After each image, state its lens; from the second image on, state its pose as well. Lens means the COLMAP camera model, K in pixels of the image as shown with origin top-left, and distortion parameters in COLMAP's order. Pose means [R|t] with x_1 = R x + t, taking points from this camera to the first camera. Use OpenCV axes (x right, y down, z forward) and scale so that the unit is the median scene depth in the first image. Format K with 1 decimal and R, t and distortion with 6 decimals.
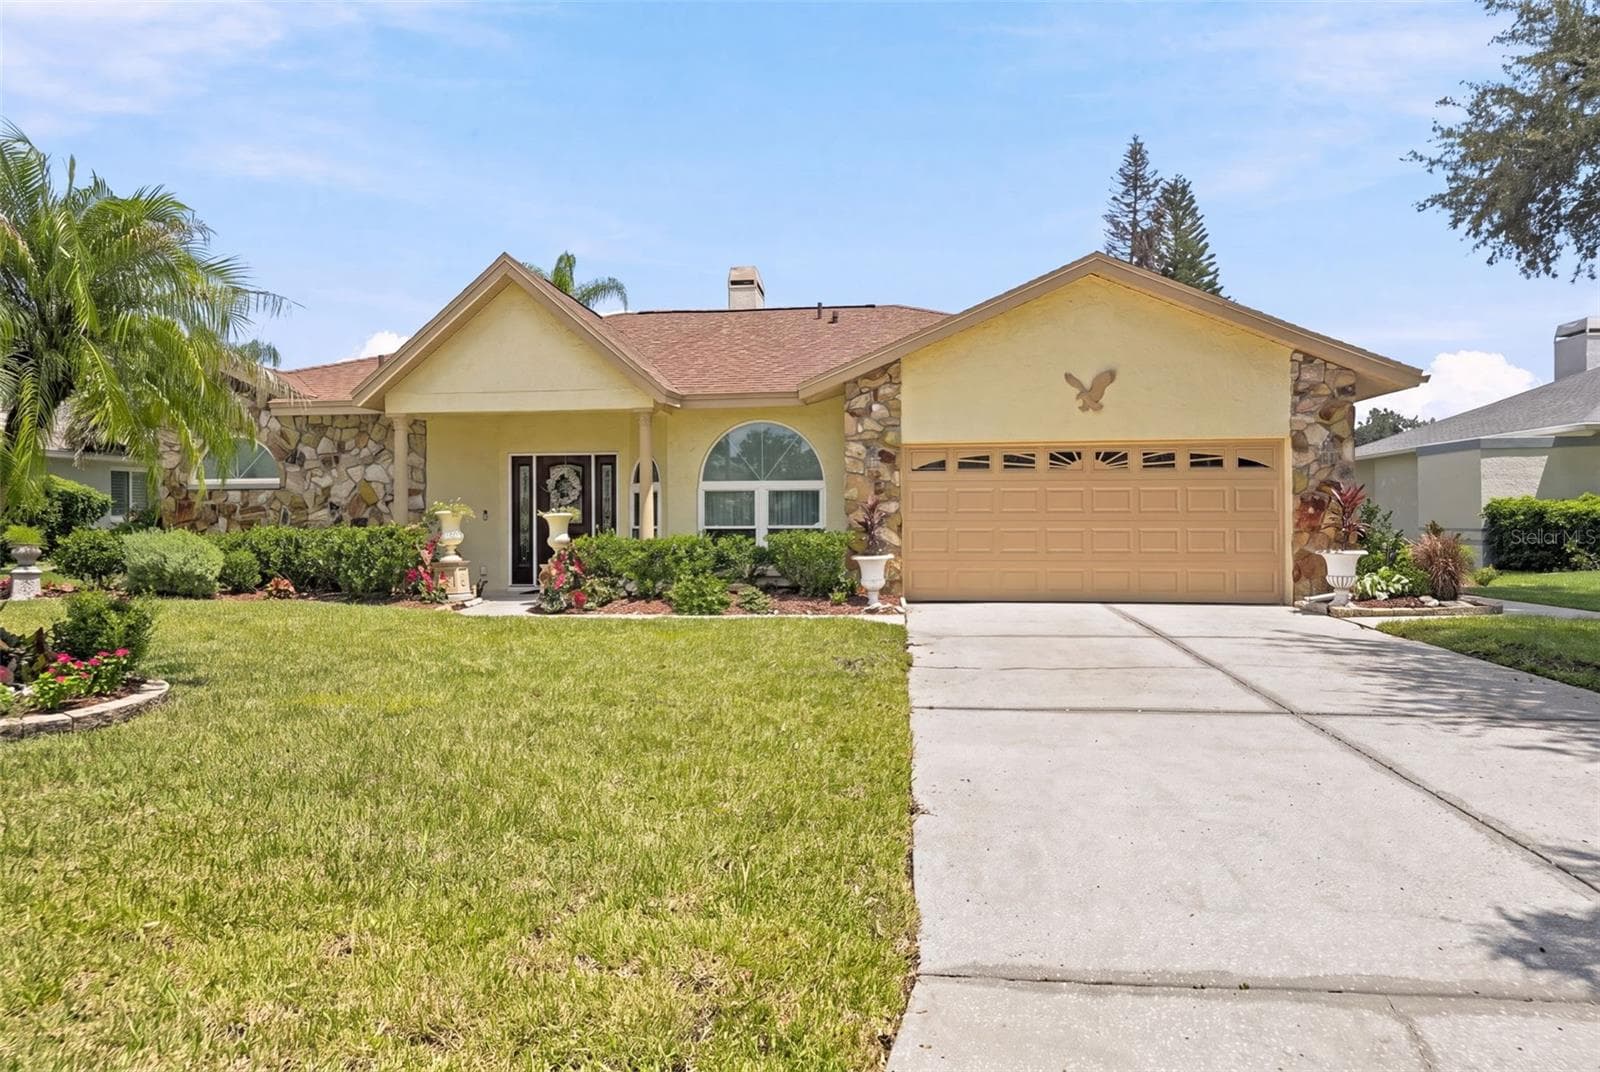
lens RADIAL K [[947.7, 0, 795.5], [0, 947.7, 526.9], [0, 0, 1]] dist [0.009665, -0.000669]
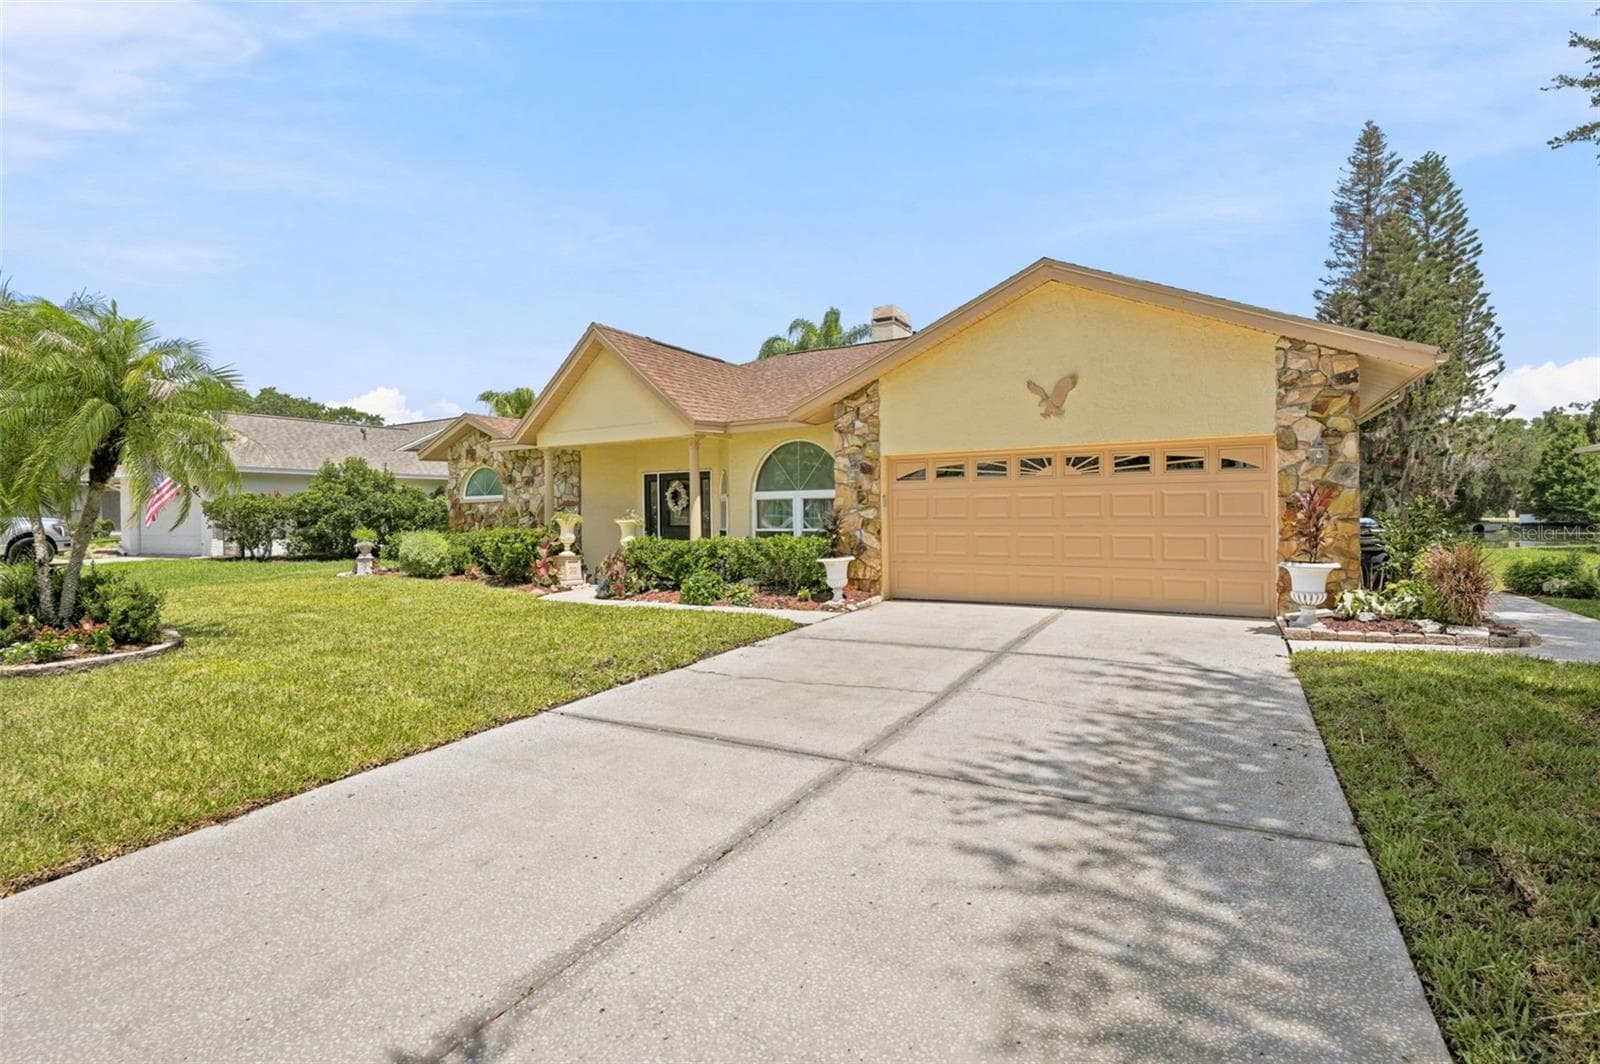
lens RADIAL K [[742.4, 0, 797.7], [0, 742.4, 531.2], [0, 0, 1]] dist [-0.001766, 0.000725]
pose [[0.916285, 0.003231, -0.400515, 0.370770], [0.004649, 0.999814, 0.018701, -0.016989], [0.400501, -0.018997, 0.916099, 0.165708]]
